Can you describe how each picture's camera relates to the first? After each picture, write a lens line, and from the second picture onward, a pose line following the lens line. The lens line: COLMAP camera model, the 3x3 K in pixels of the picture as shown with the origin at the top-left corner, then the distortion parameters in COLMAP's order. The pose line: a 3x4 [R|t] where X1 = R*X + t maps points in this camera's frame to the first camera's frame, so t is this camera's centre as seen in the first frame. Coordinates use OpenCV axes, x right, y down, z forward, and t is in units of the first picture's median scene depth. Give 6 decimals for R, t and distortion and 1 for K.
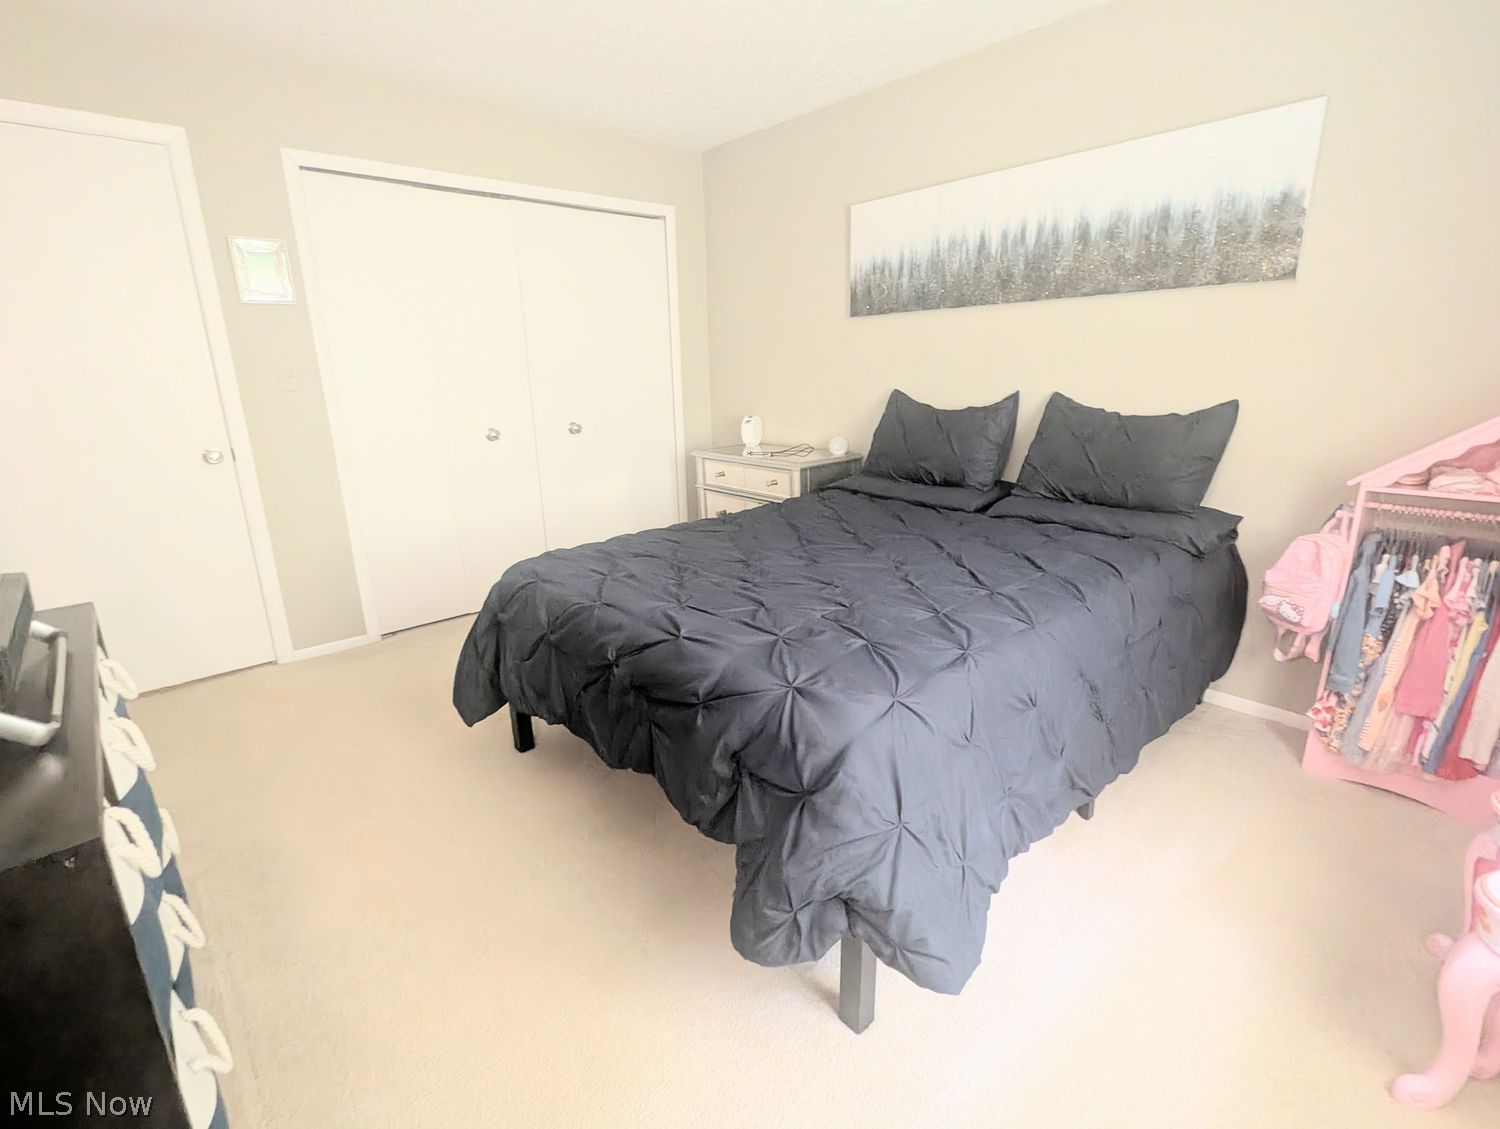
lens RADIAL K [[708.5, 0, 750.0], [0, 708.5, 564.5], [0, 0, 1]] dist [-0.001102, -0.000673]
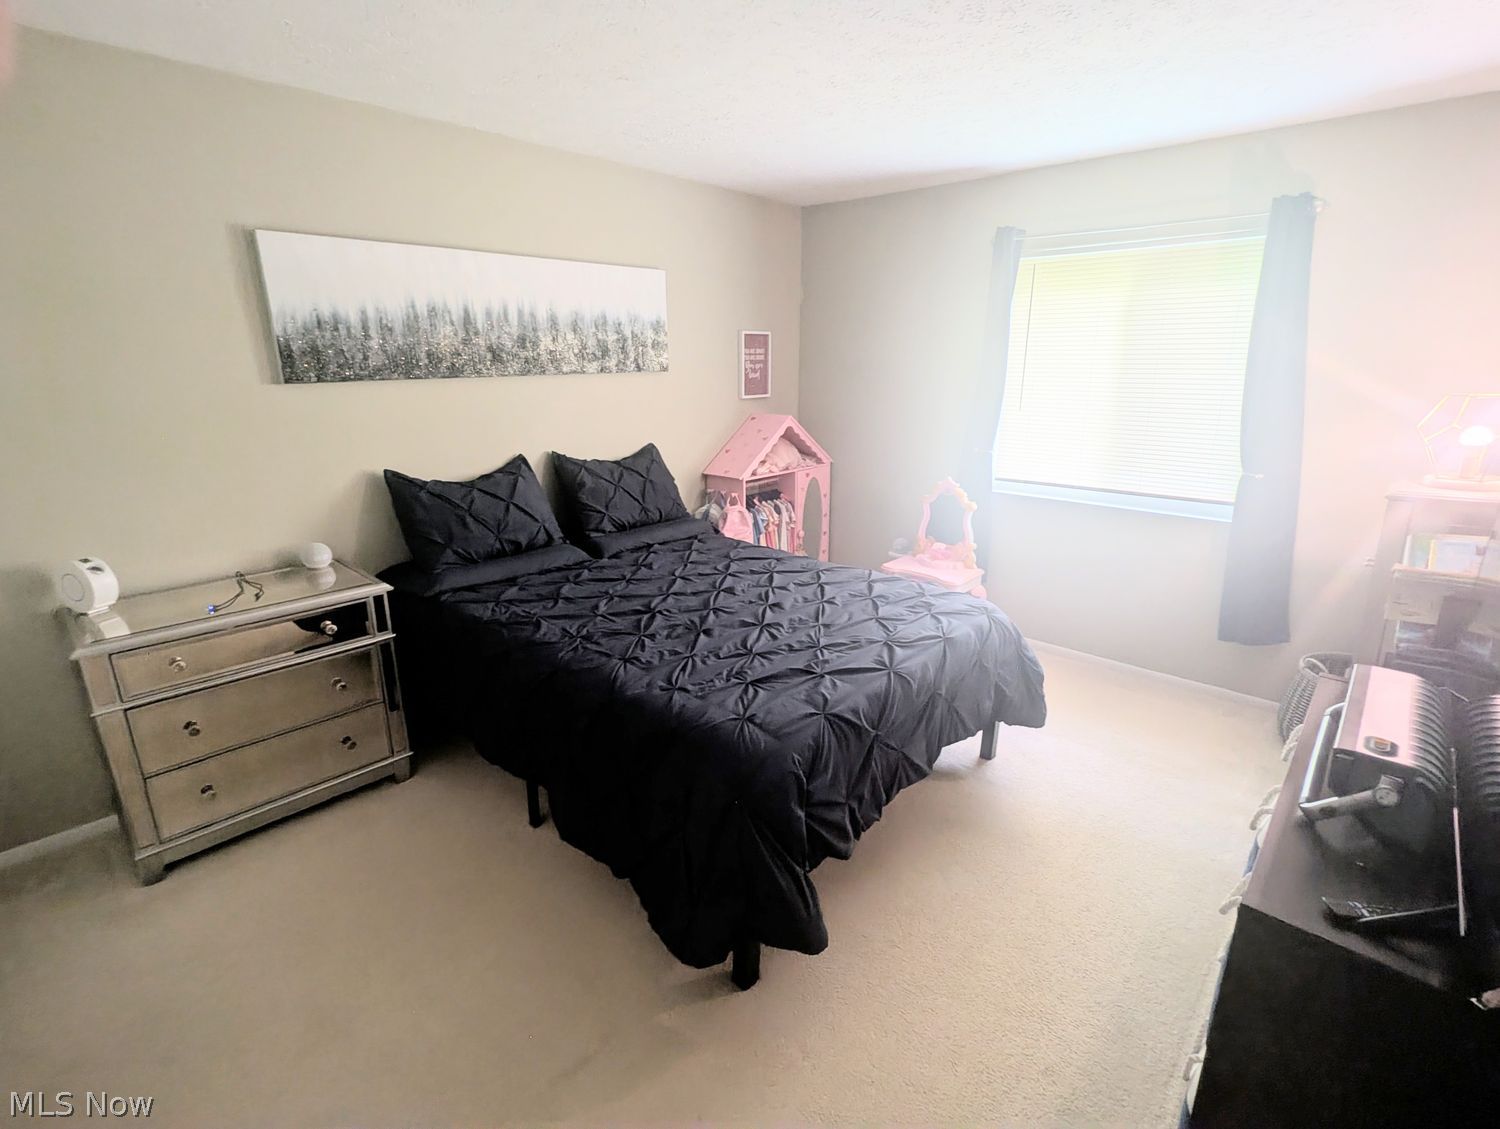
lens RADIAL K [[708.5, 0, 750.0], [0, 708.5, 564.5], [0, 0, 1]] dist [-0.001102, -0.000673]
pose [[-0.081699, -0.264687, 0.960867, -0.741327], [0.276261, 0.920299, 0.277001, -0.287190], [-0.957604, 0.288081, -0.002064, 0.695479]]
